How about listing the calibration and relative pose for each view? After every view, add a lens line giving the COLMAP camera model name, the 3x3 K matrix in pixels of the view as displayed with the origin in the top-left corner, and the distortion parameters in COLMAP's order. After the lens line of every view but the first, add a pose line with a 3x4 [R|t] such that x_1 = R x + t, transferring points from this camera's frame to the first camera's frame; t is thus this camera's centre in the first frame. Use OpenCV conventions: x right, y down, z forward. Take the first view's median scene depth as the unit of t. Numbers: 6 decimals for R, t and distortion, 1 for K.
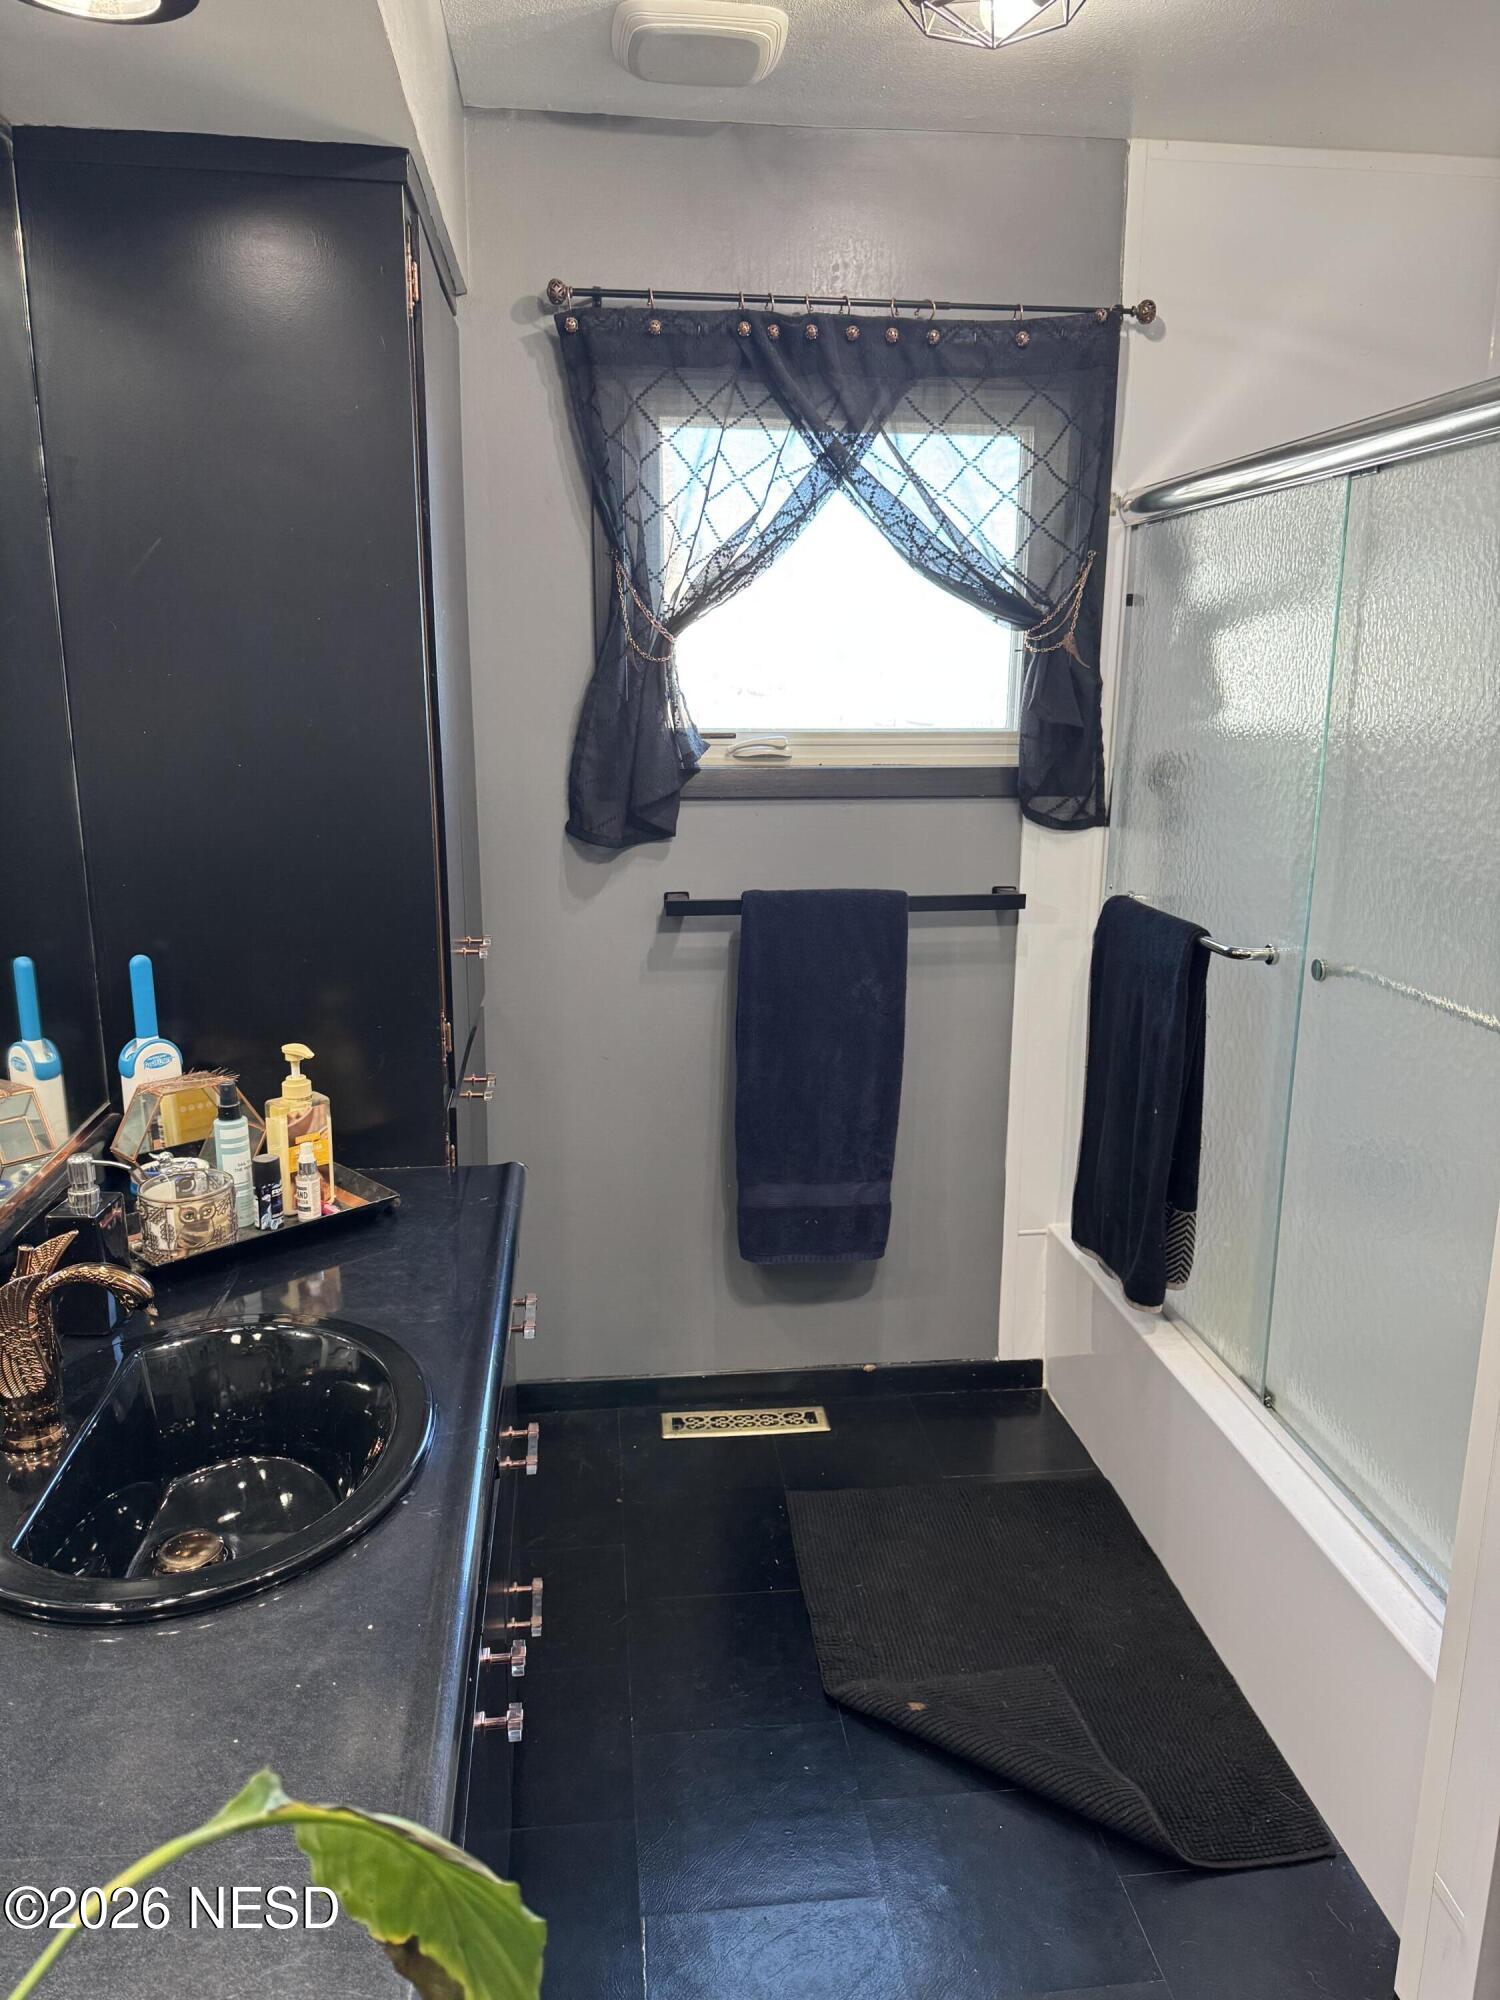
lens RADIAL K [[1405.4, 0, 766.0], [0, 1405.4, 1003.1], [0, 0, 1]] dist [0.073720, -0.094132]
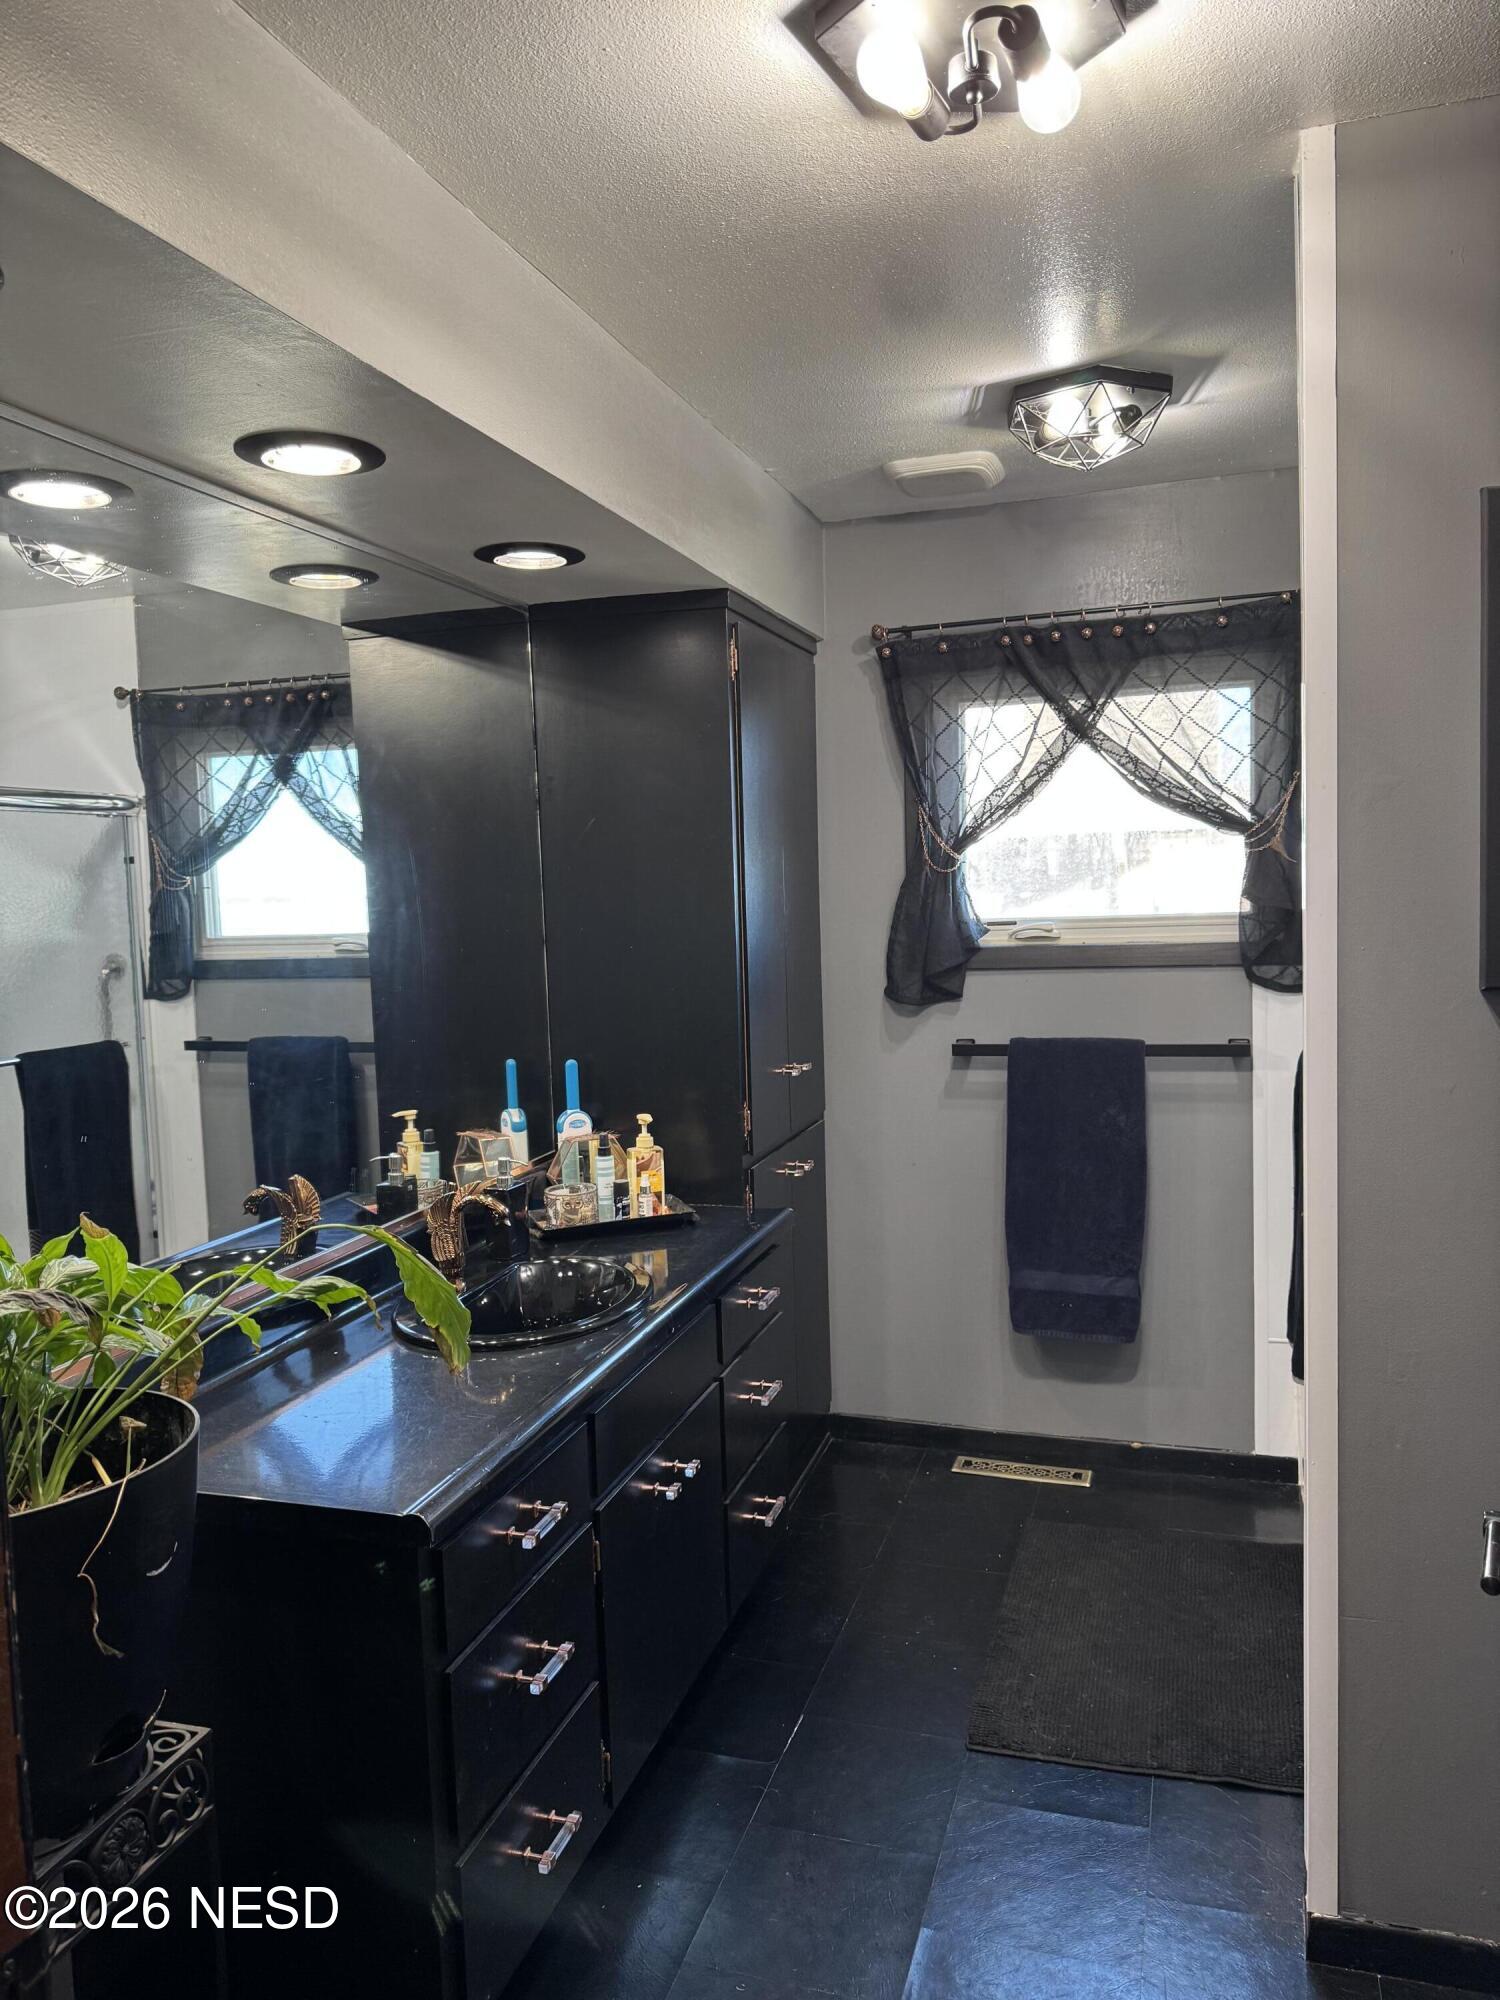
lens RADIAL K [[1405.4, 0, 761.3], [0, 1405.4, 1004.3], [0, 0, 1]] dist [0.073720, -0.094132]
pose [[0.909925, -0.003373, -0.414760, 0.321079], [-0.057445, 0.989305, -0.134071, 0.079842], [0.410777, 0.145821, 0.899999, -0.290000]]
